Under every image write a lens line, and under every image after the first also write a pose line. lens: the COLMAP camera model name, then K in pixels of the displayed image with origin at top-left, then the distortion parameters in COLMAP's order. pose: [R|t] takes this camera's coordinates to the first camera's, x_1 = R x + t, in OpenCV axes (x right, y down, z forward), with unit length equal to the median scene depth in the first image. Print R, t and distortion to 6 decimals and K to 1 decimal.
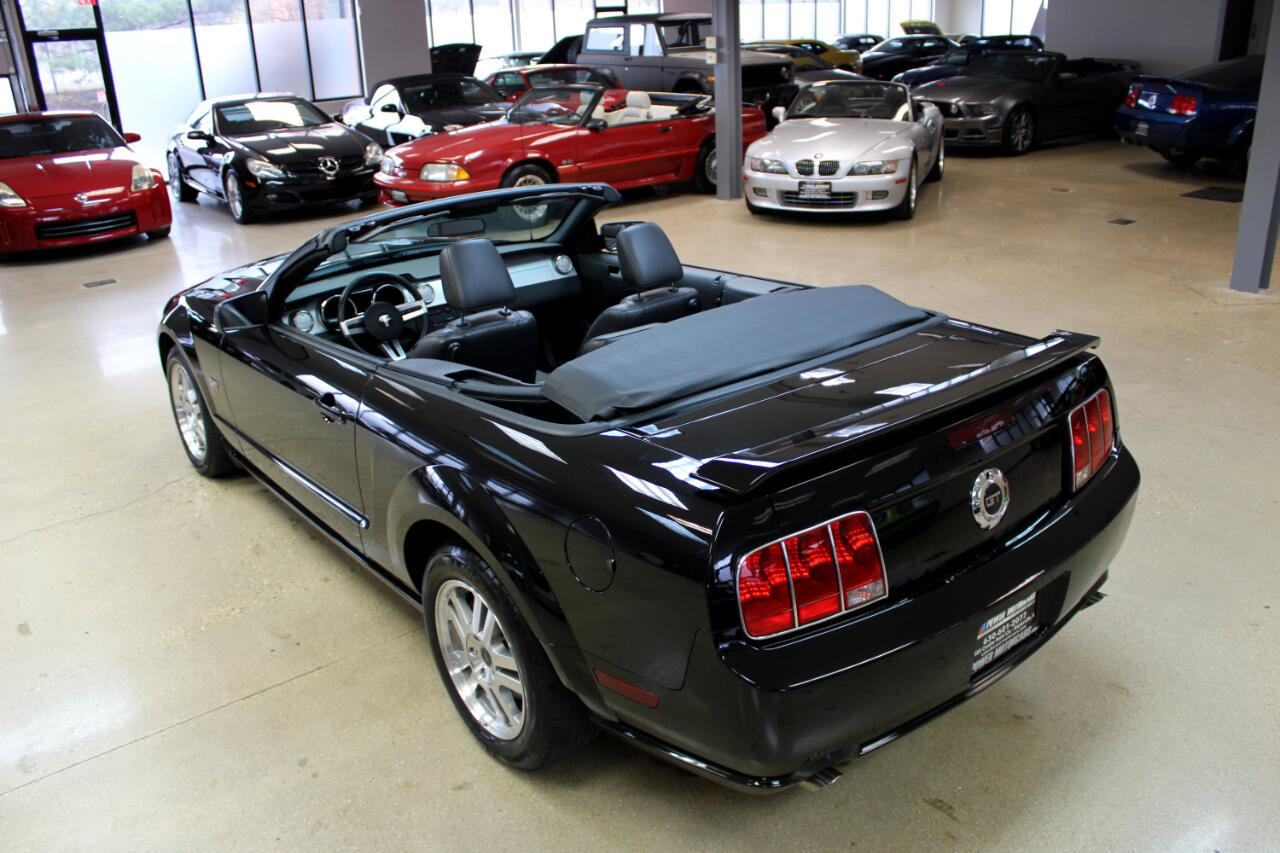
lens RADIAL K [[1063.4, 0, 637.5], [0, 1063.4, 408.6], [0, 0, 1]] dist [-0.156038, 0.138859]
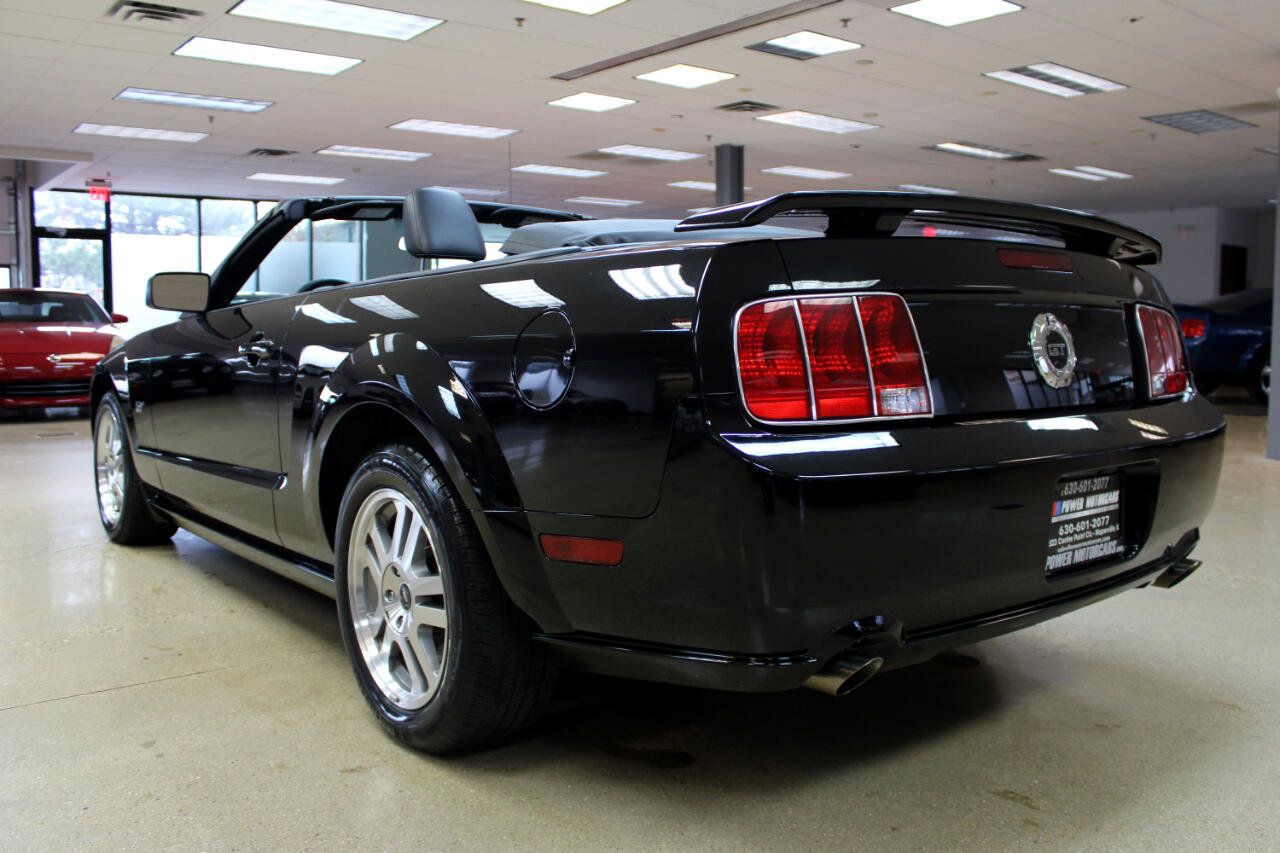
lens RADIAL K [[1089.6, 0, 643.6], [0, 1089.6, 405.3], [0, 0, 1]] dist [-0.155824, 0.140513]
pose [[0.999240, 0.038852, 0.003180, 0.016018], [-0.036389, 0.958912, -0.281359, 0.232283], [-0.013981, 0.281030, 0.959597, 0.150391]]
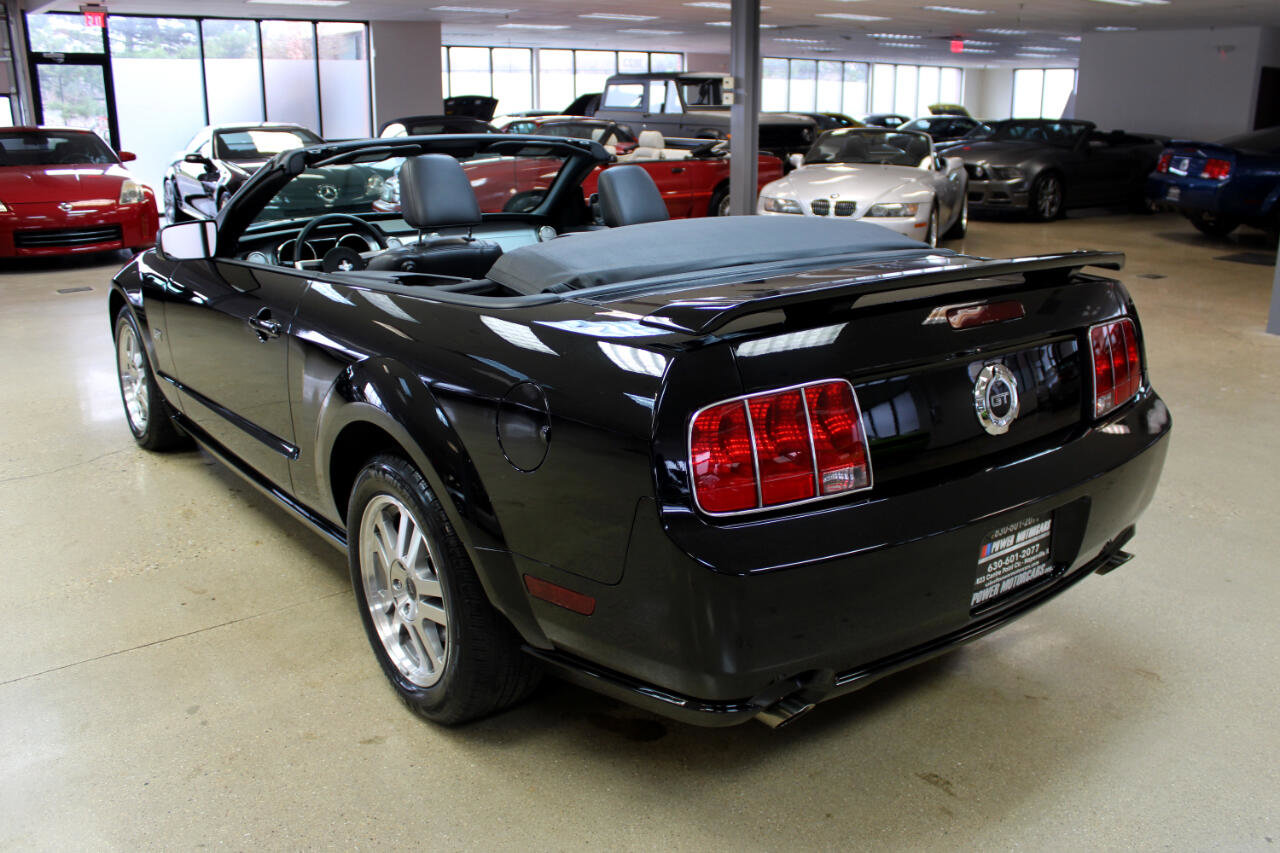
lens RADIAL K [[1098.2, 0, 648.1], [0, 1098.2, 403.1], [0, 0, 1]] dist [-0.150997, 0.139112]
pose [[0.999070, 0.042916, -0.004187, 0.034787], [-0.043120, 0.994603, -0.094367, 0.117821], [0.000115, 0.094460, 0.995529, 0.072582]]
